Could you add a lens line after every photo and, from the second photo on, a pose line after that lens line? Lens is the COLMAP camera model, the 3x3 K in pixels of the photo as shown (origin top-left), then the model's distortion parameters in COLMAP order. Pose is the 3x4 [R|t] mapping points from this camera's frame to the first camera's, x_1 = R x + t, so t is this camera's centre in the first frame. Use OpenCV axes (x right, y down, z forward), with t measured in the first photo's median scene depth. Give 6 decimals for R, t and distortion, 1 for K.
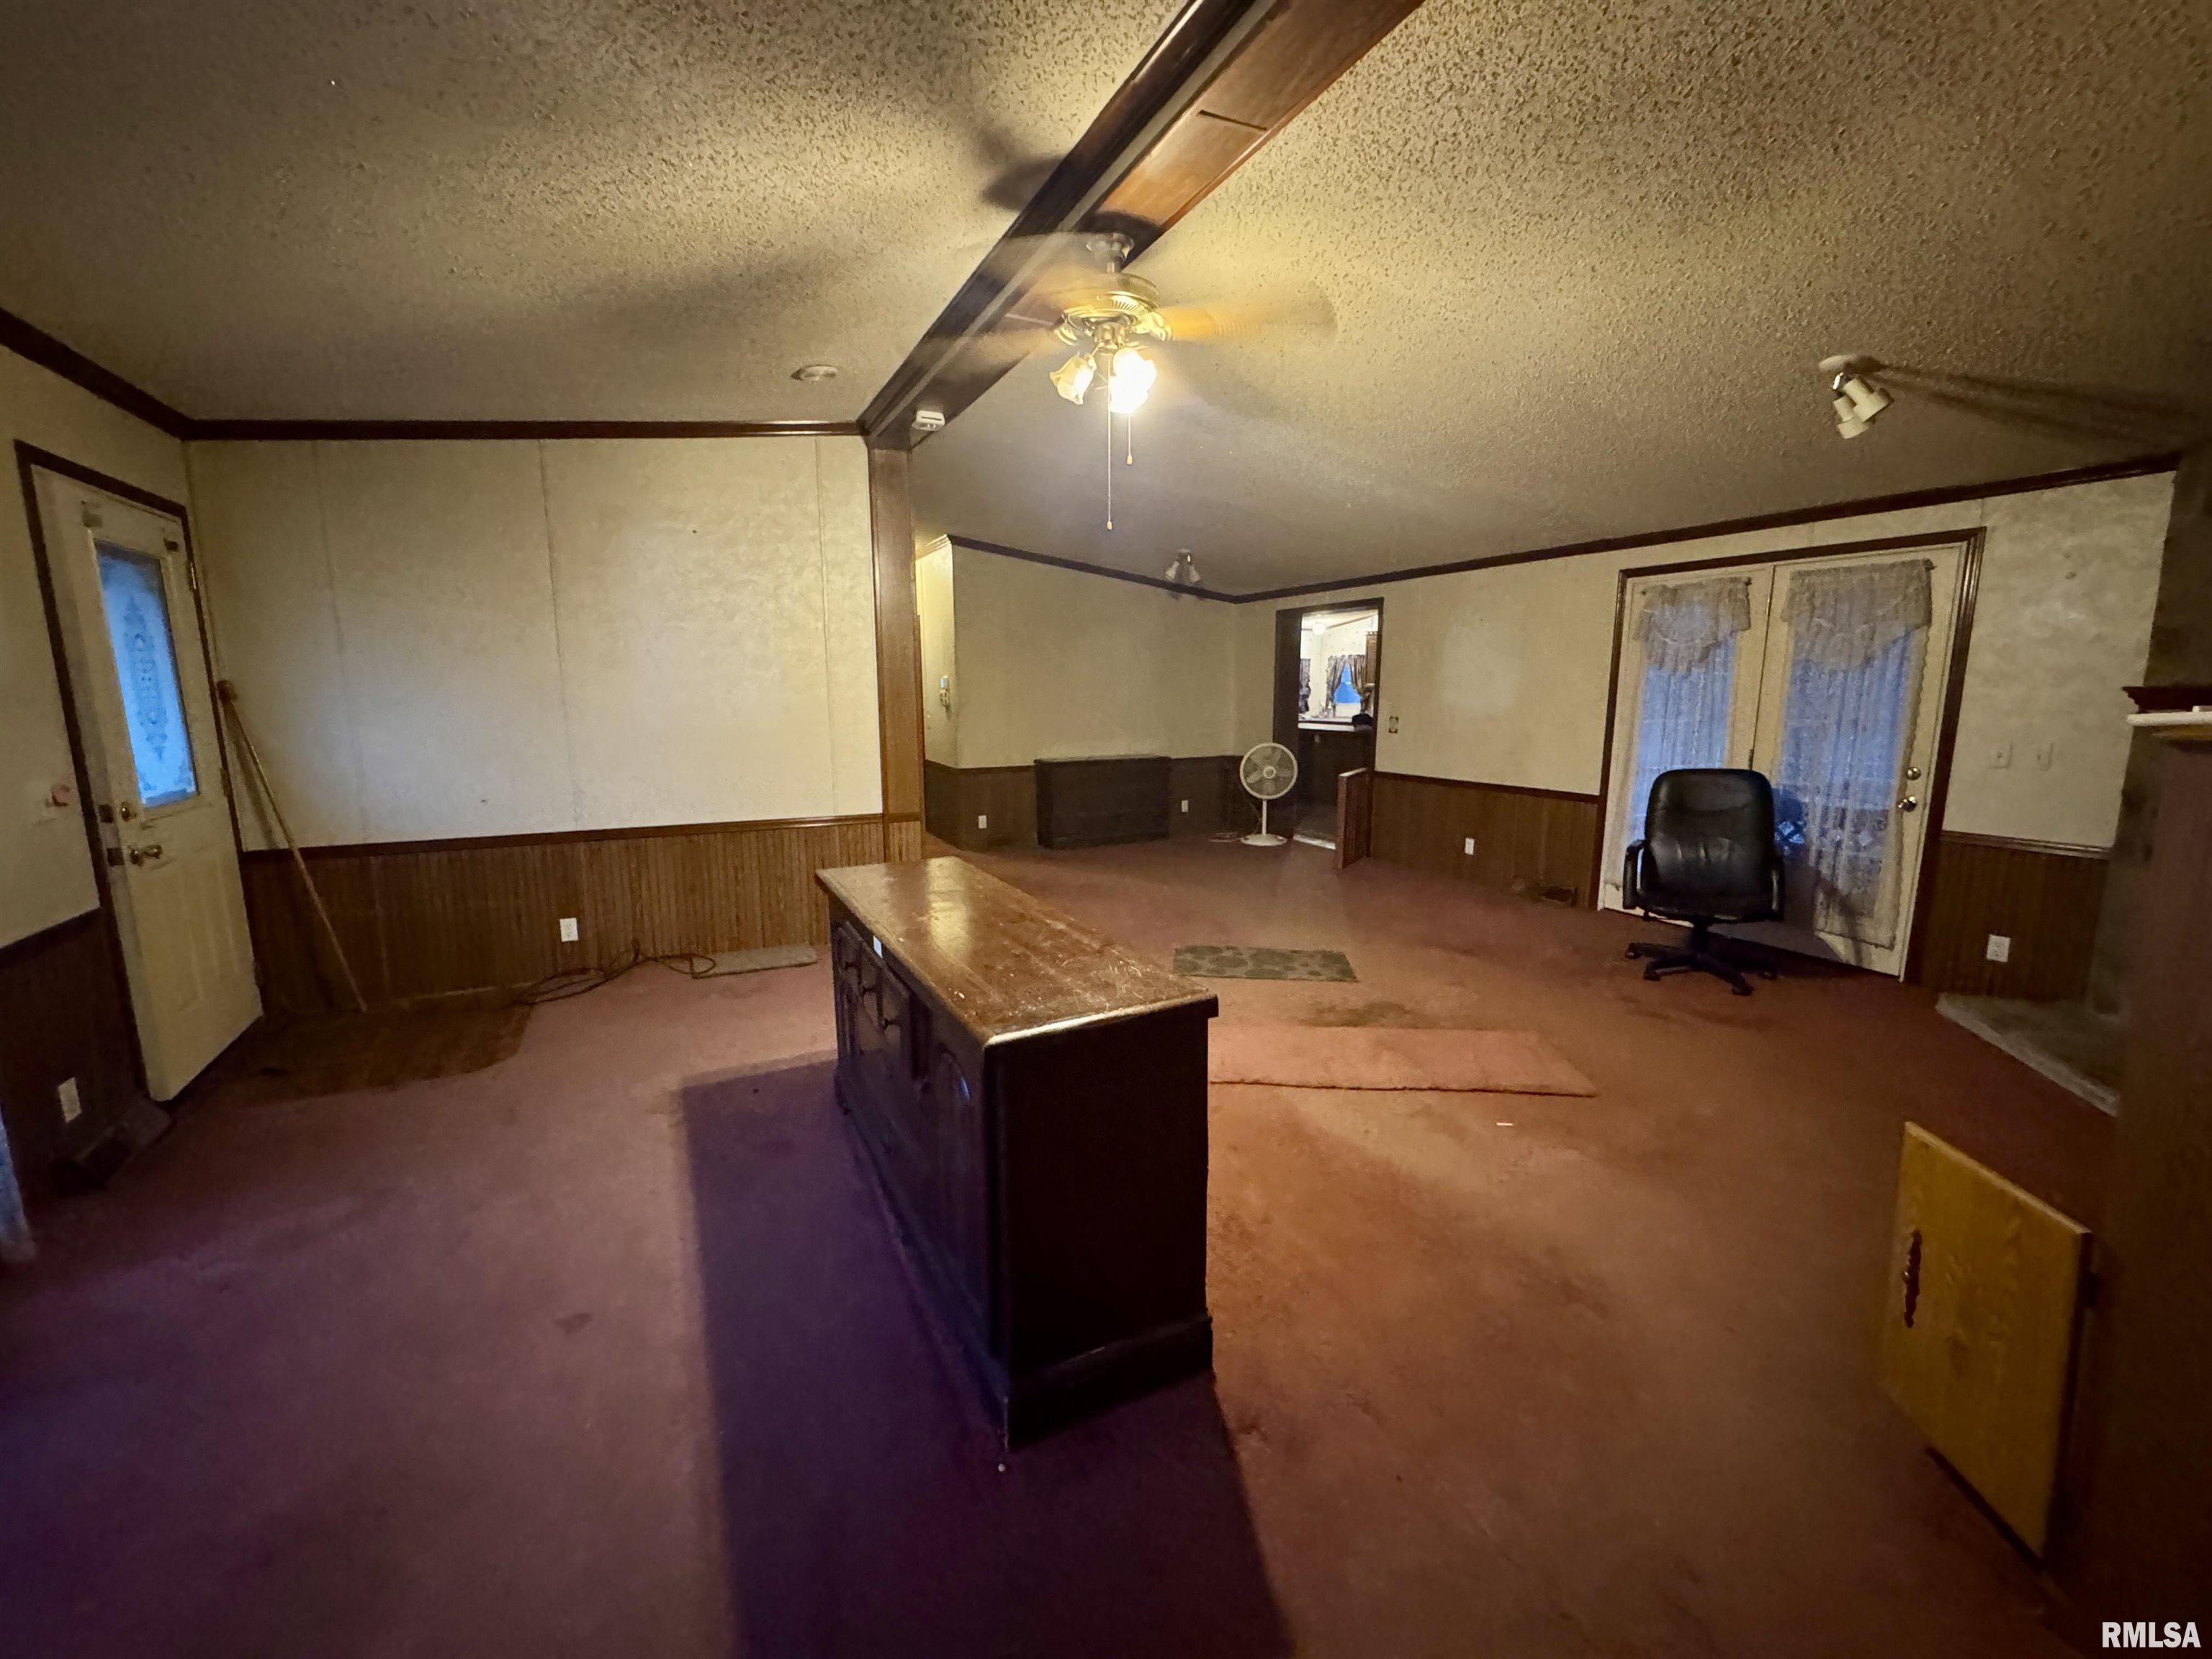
lens RADIAL K [[886.4, 0, 1108.6], [0, 886.4, 825.8], [0, 0, 1]] dist [0.002072, 0.000635]
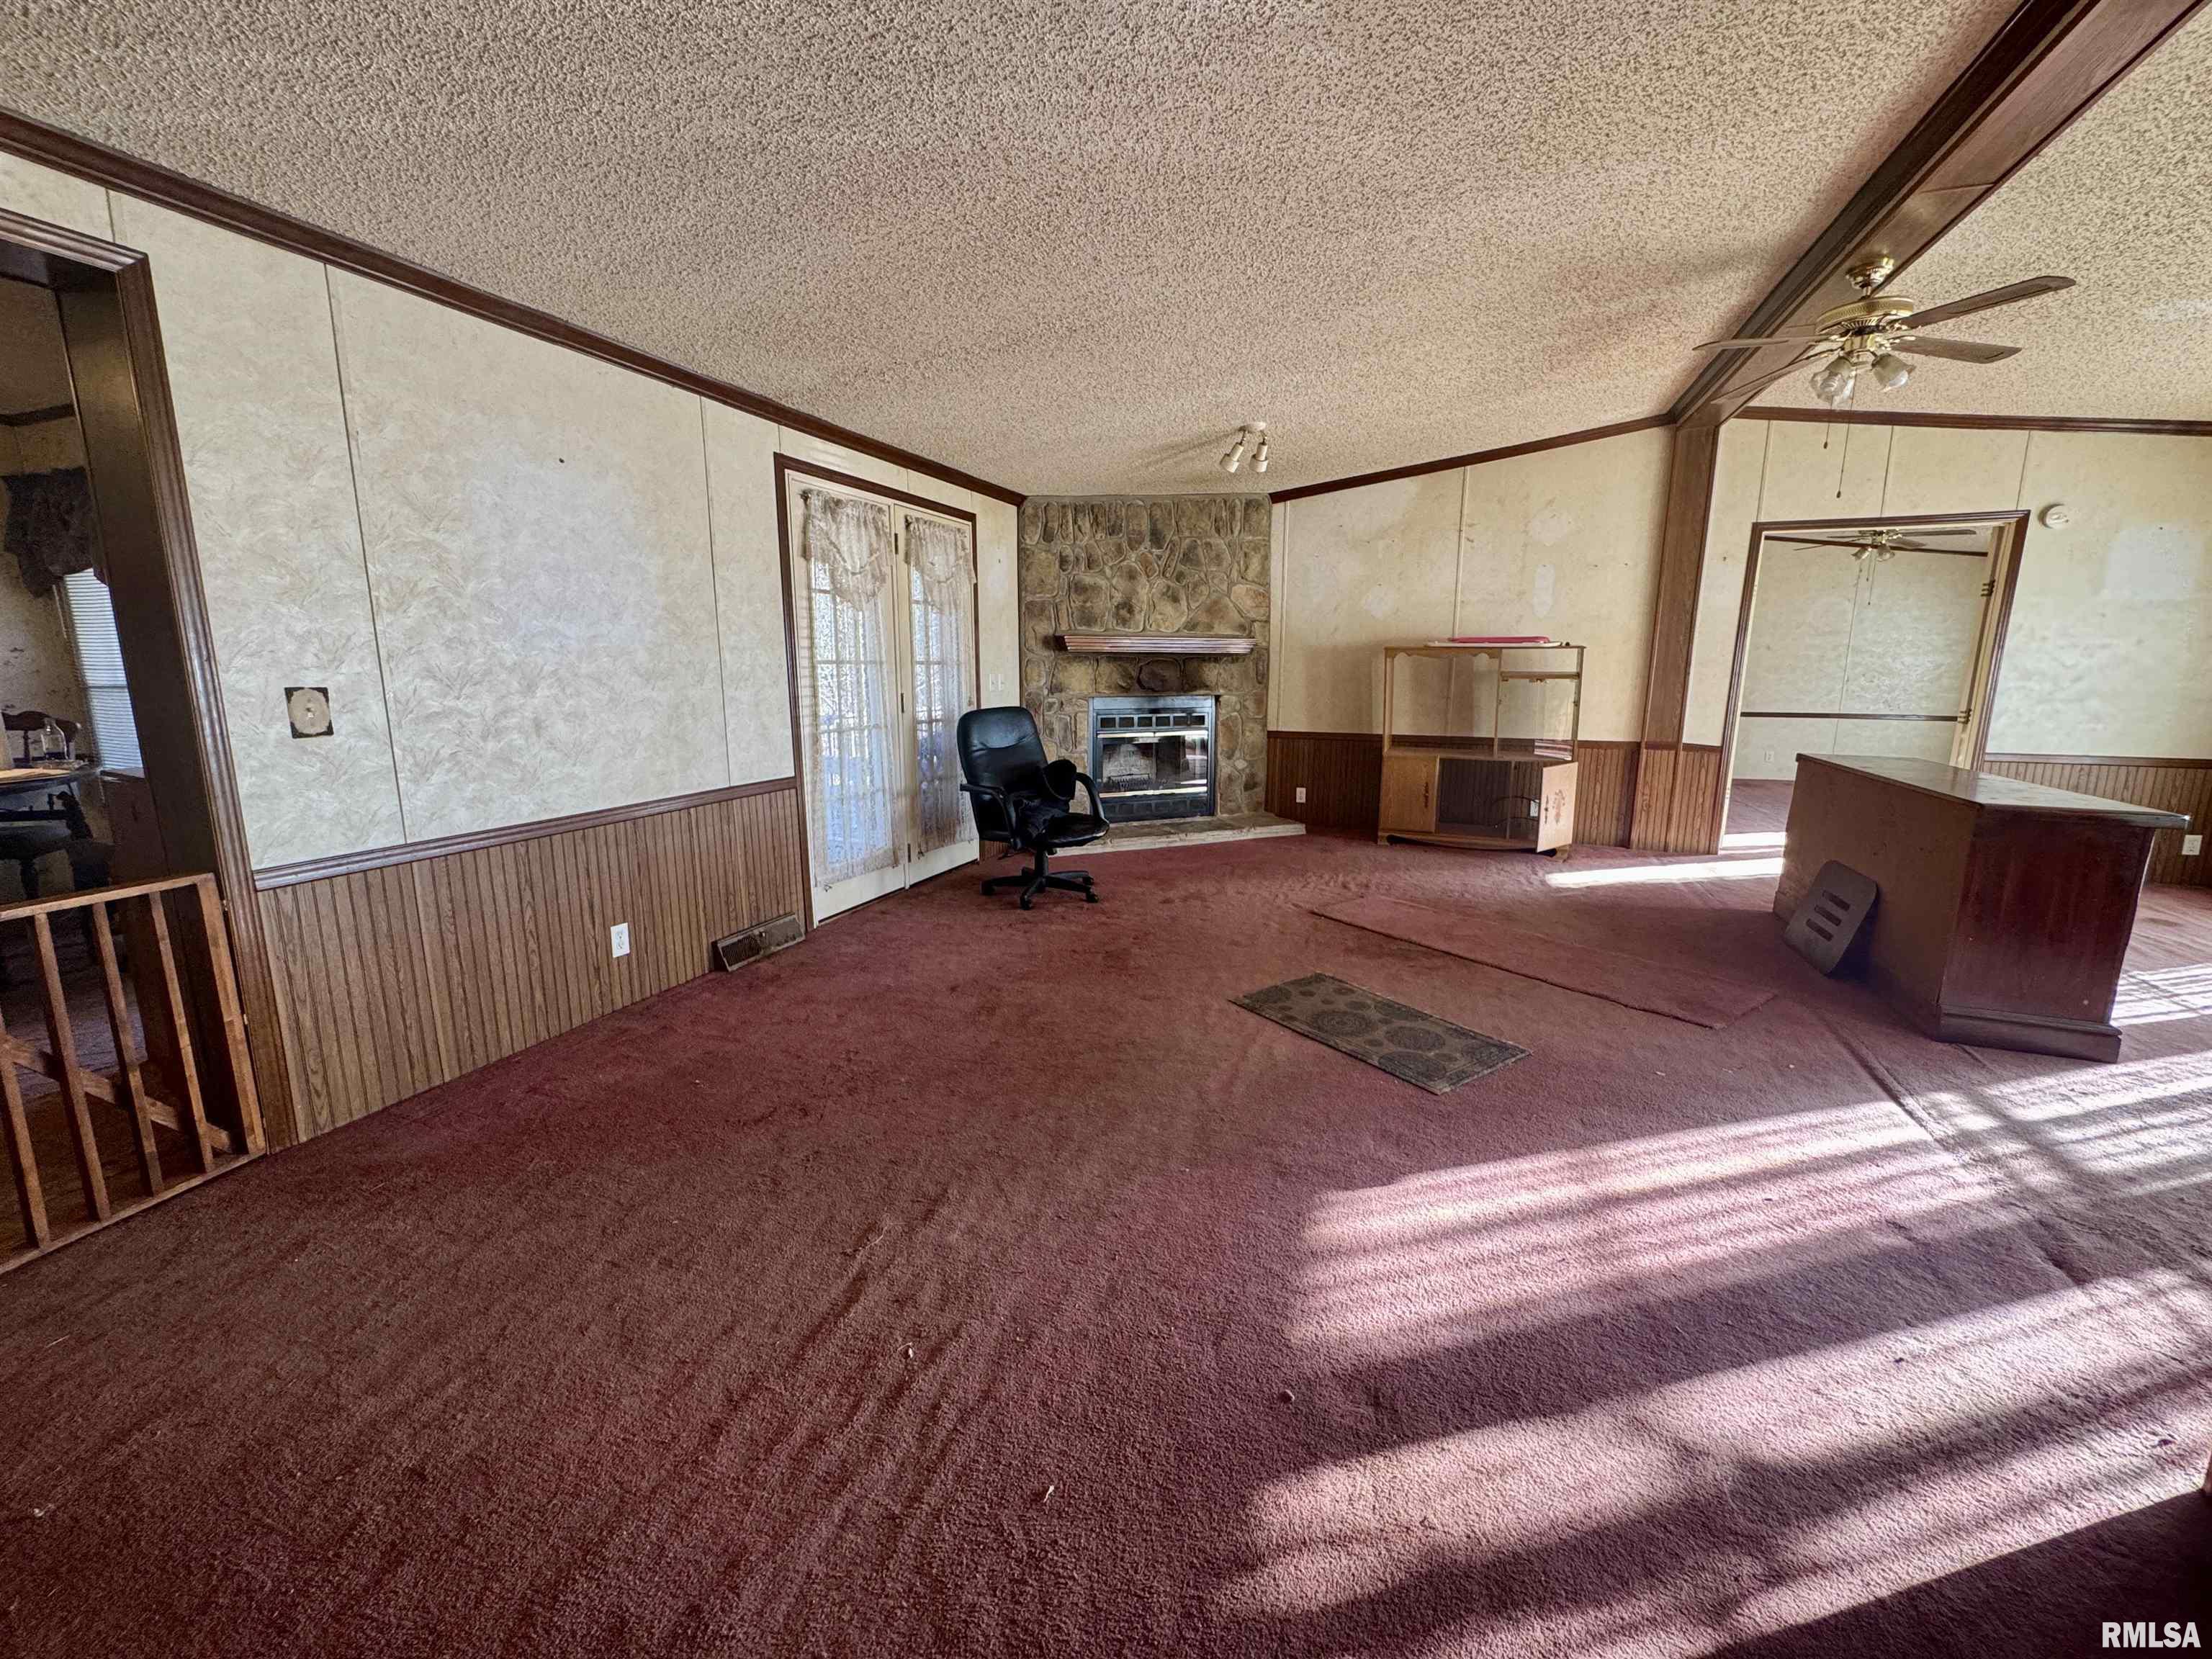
lens RADIAL K [[884.2, 0, 1105.2], [0, 884.2, 823.0], [0, 0, 1]] dist [-0.002940, 0.000108]
pose [[-0.661312, -0.137772, 0.737350, -0.171993], [0.113527, 0.953282, 0.279938, -0.206342], [-0.741470, 0.268835, -0.614776, 1.543230]]
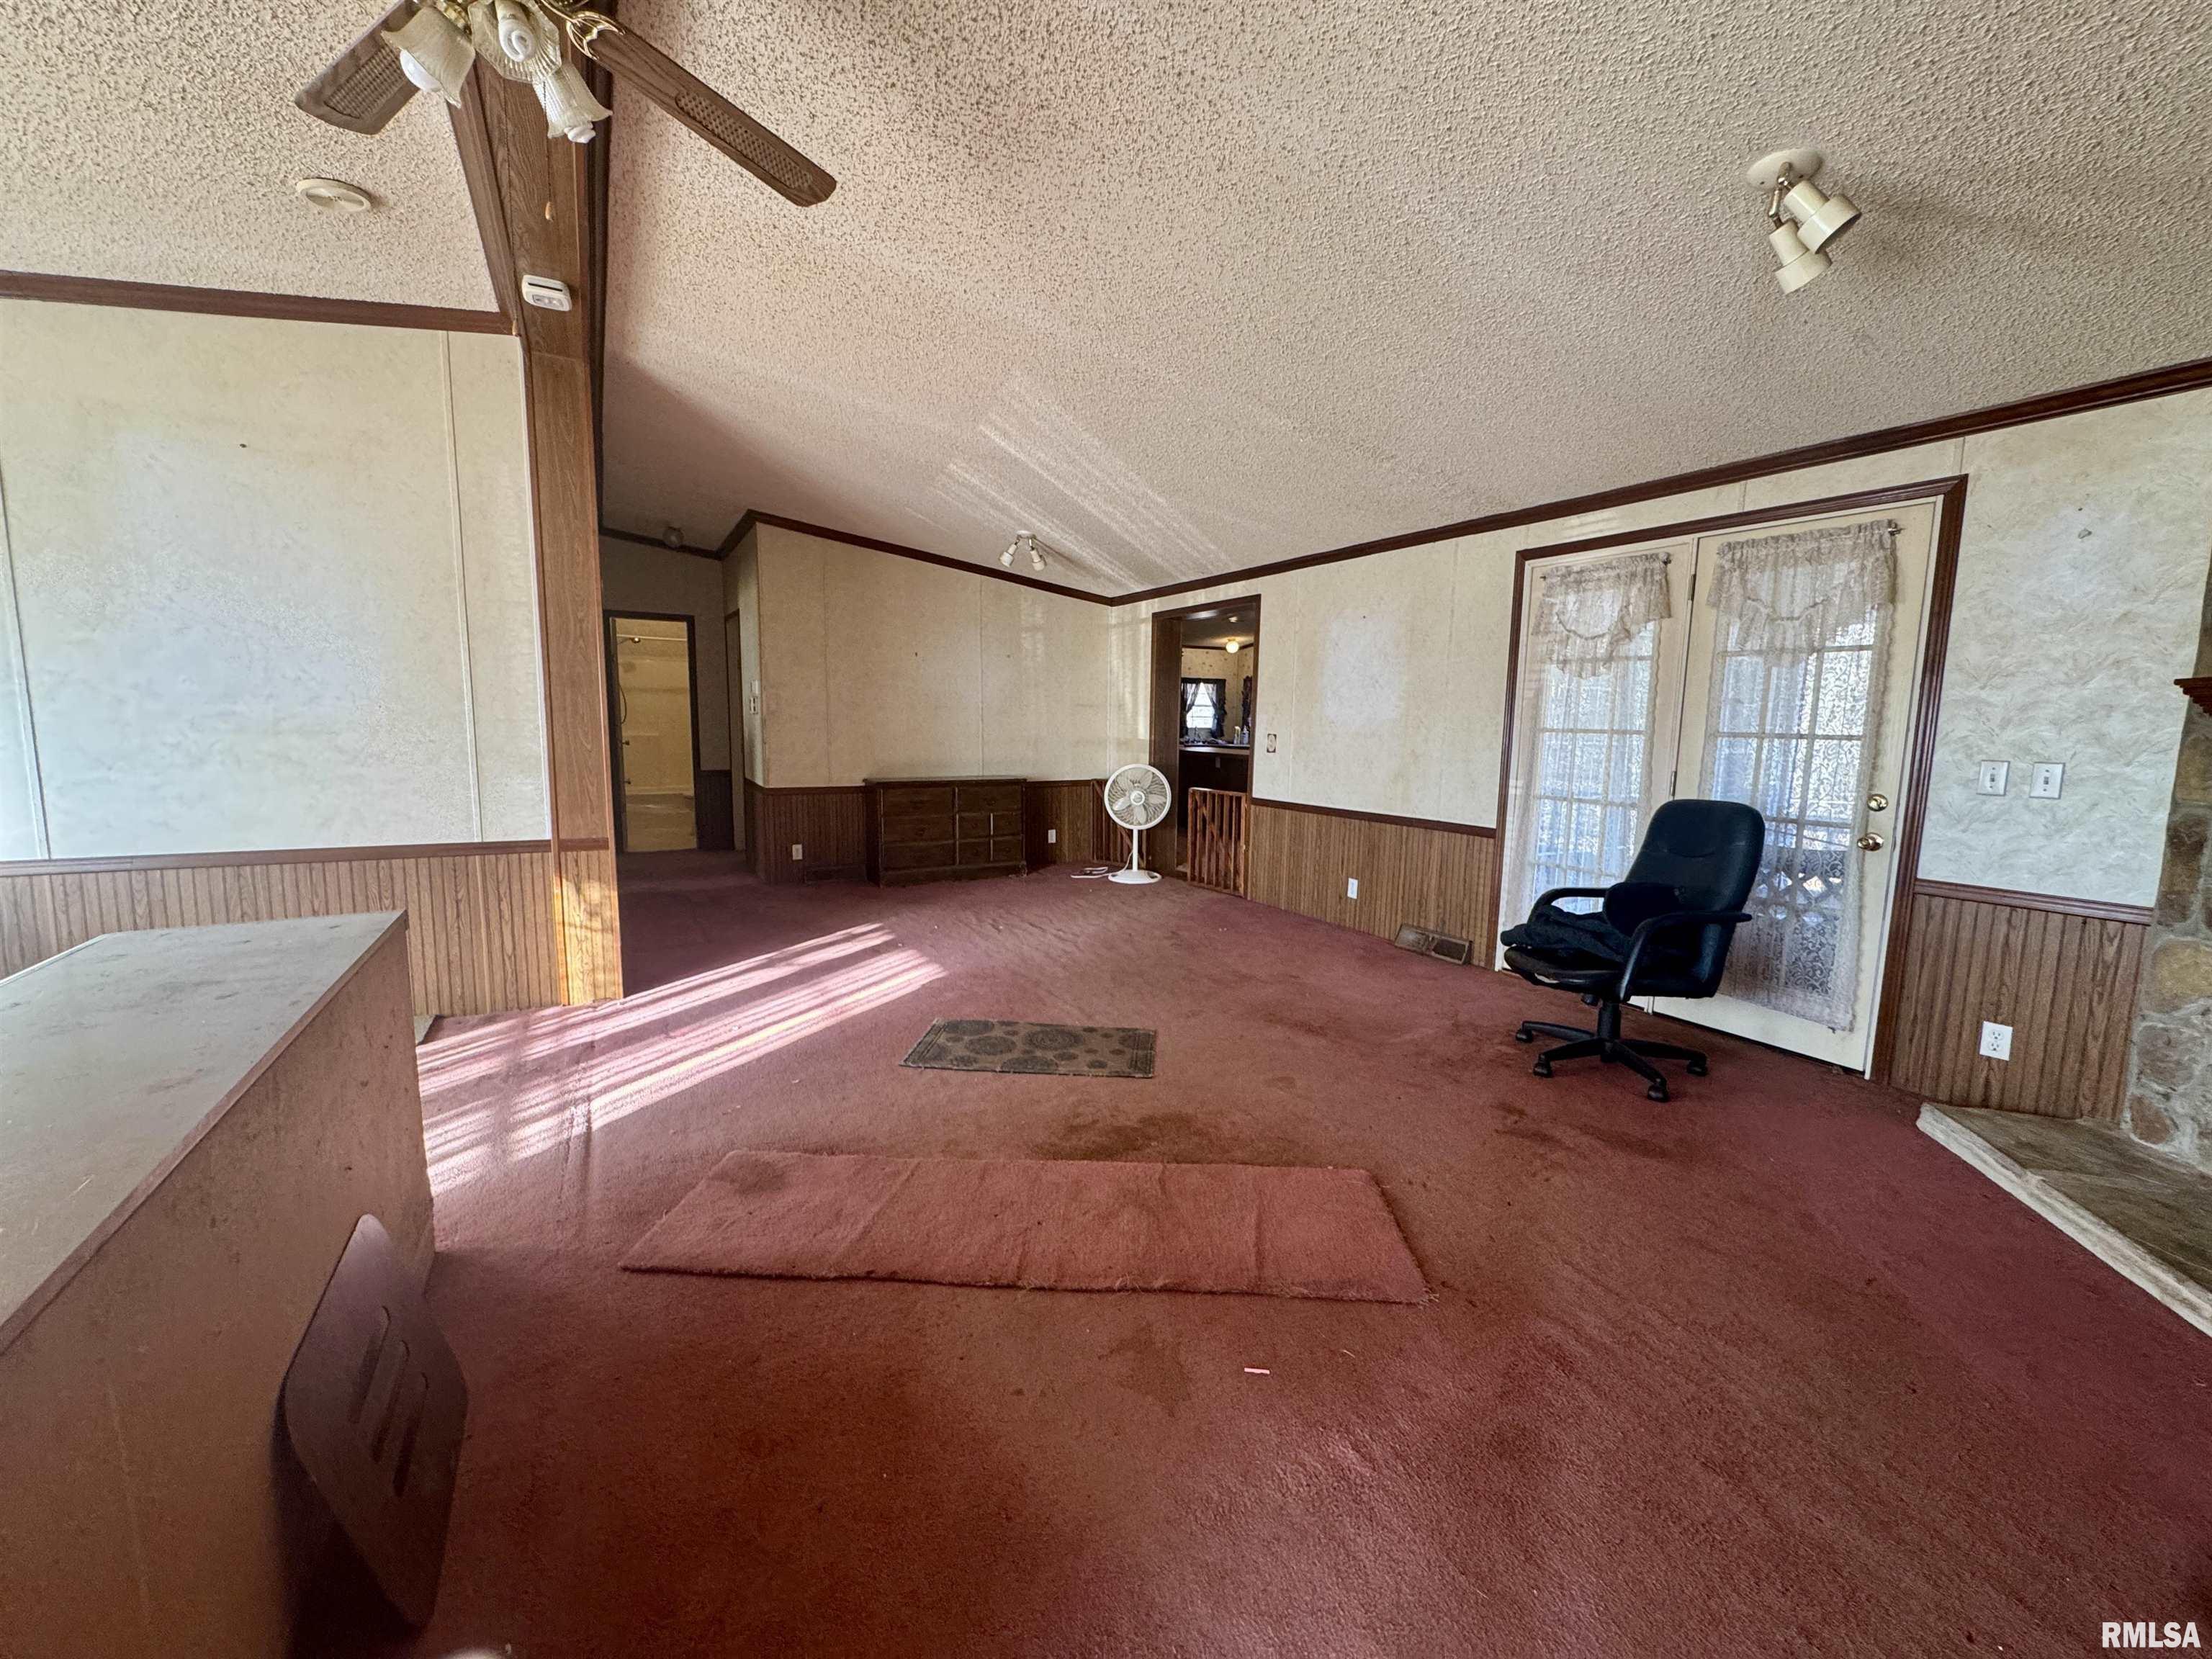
lens RADIAL K [[884.2, 0, 1105.2], [0, 884.2, 823.0], [0, 0, 1]] dist [-0.002940, 0.000108]
pose [[0.999187, 0.013194, 0.038091, 0.203173], [-0.011717, 0.999181, -0.038737, -0.004961], [-0.038571, 0.038259, 0.998523, 0.255199]]
